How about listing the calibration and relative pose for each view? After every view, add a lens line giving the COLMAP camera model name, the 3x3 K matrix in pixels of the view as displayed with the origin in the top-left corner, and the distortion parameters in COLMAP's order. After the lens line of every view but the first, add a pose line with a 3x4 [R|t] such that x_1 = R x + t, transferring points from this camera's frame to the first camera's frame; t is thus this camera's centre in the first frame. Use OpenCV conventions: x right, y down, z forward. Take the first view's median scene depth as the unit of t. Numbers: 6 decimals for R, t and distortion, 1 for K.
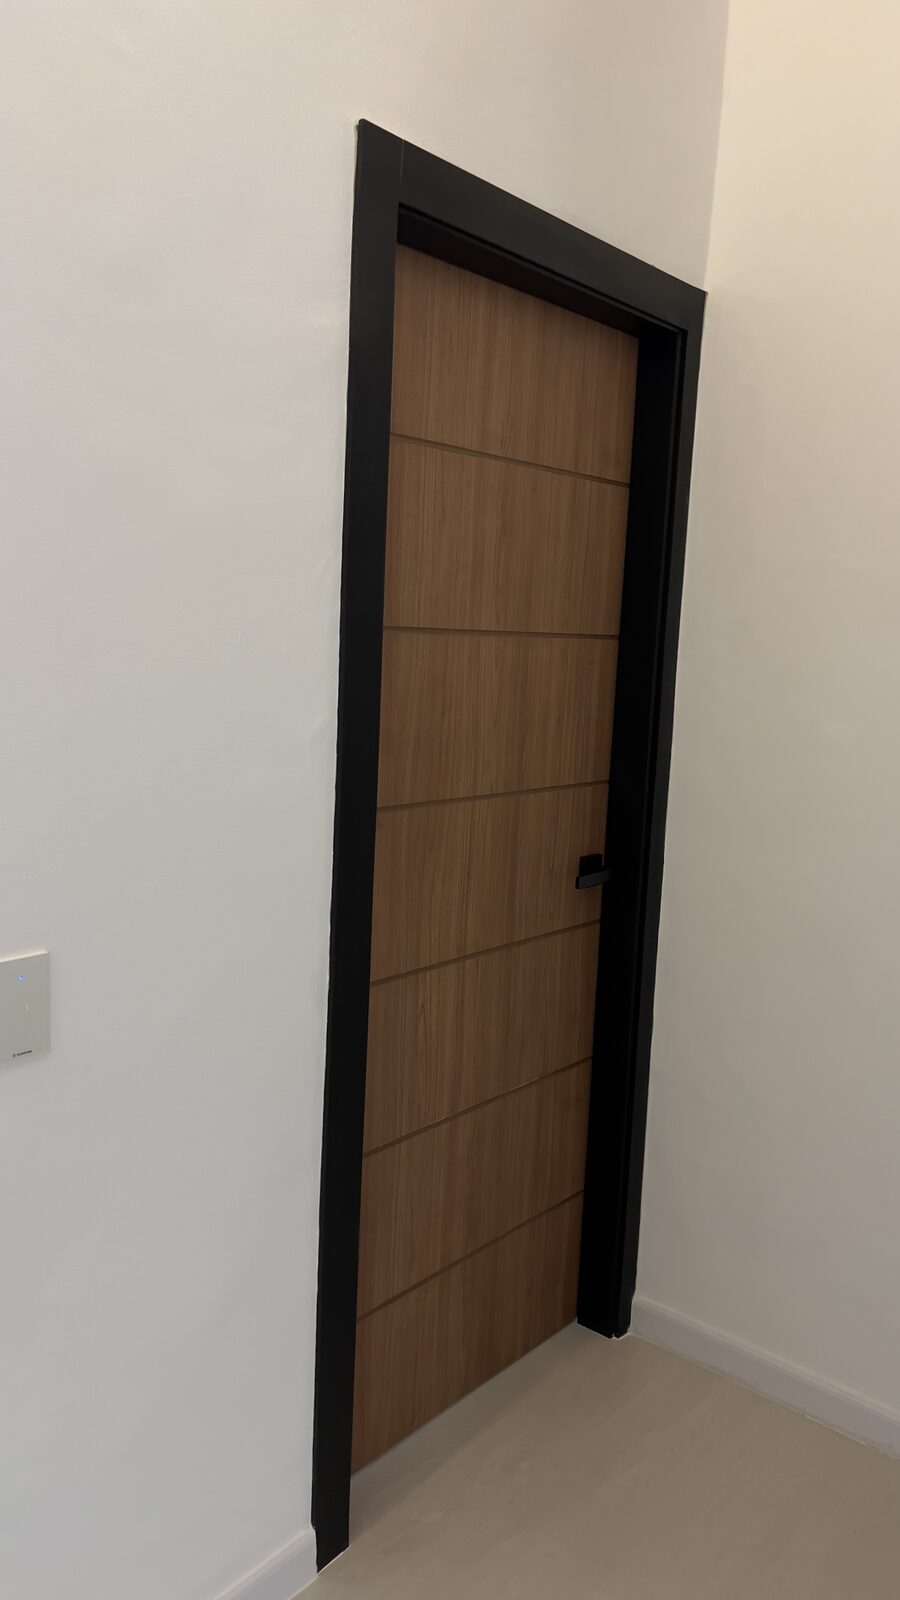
lens RADIAL K [[1200.0, 0, 452.5], [0, 1200.0, 764.9], [0, 0, 1]] dist [0.057759, -0.081275]
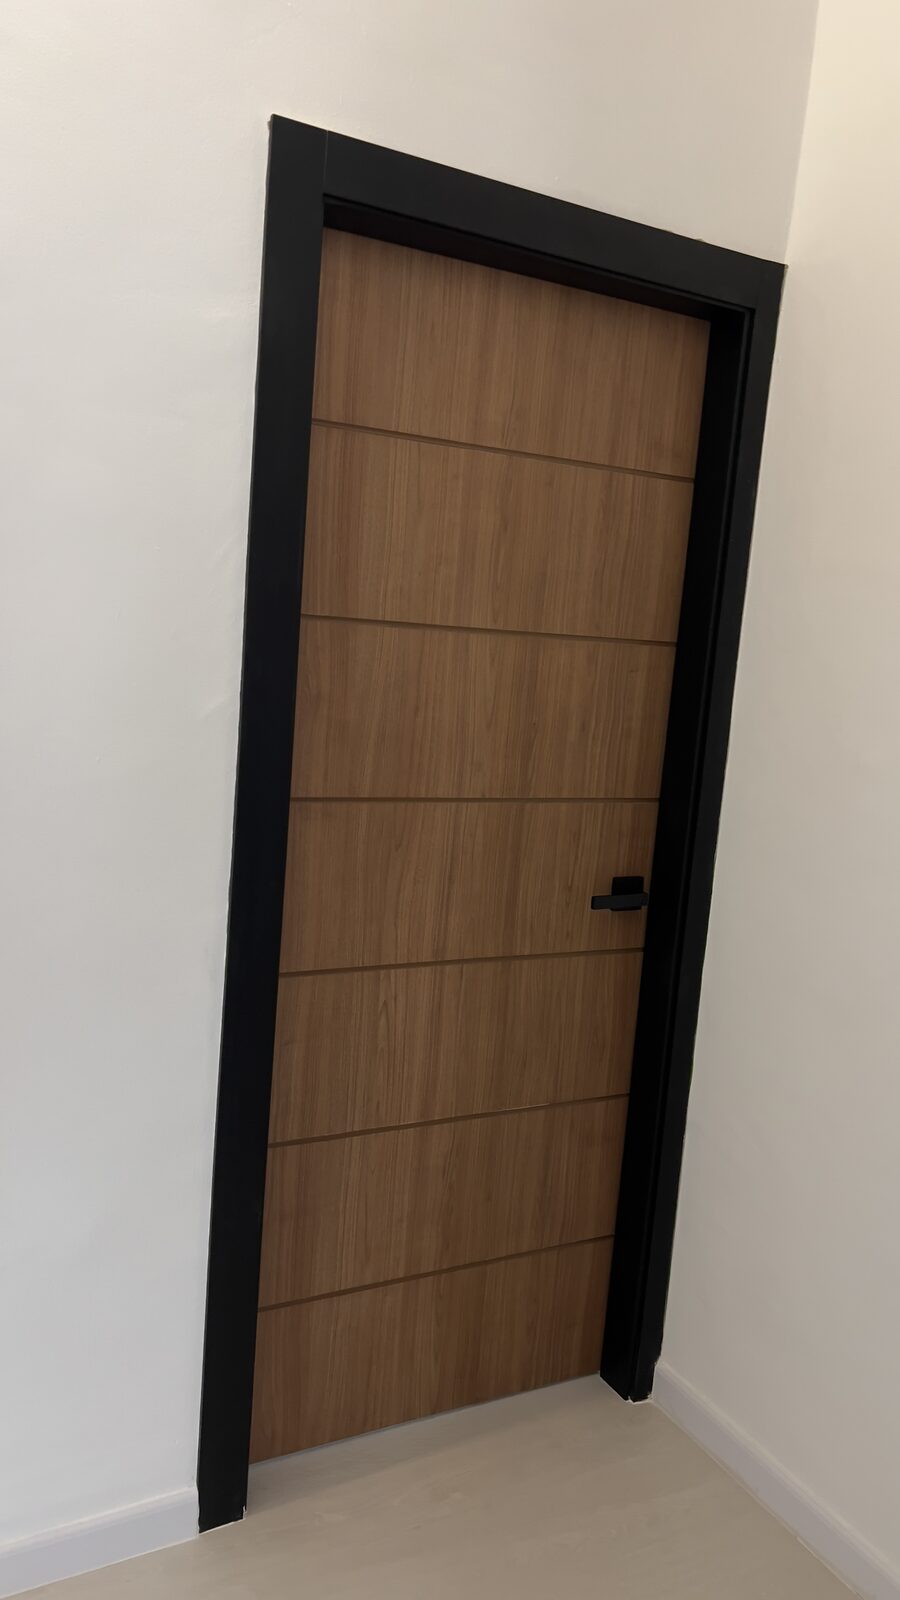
lens RADIAL K [[1200.0, 0, 493.8], [0, 1200.0, 785.9], [0, 0, 1]] dist [0.057759, -0.081275]
pose [[0.929594, 0.068821, -0.362104, 0.387502], [-0.074311, 0.997234, -0.001238, 0.015208], [0.361017, 0.028059, 0.932137, 0.098479]]
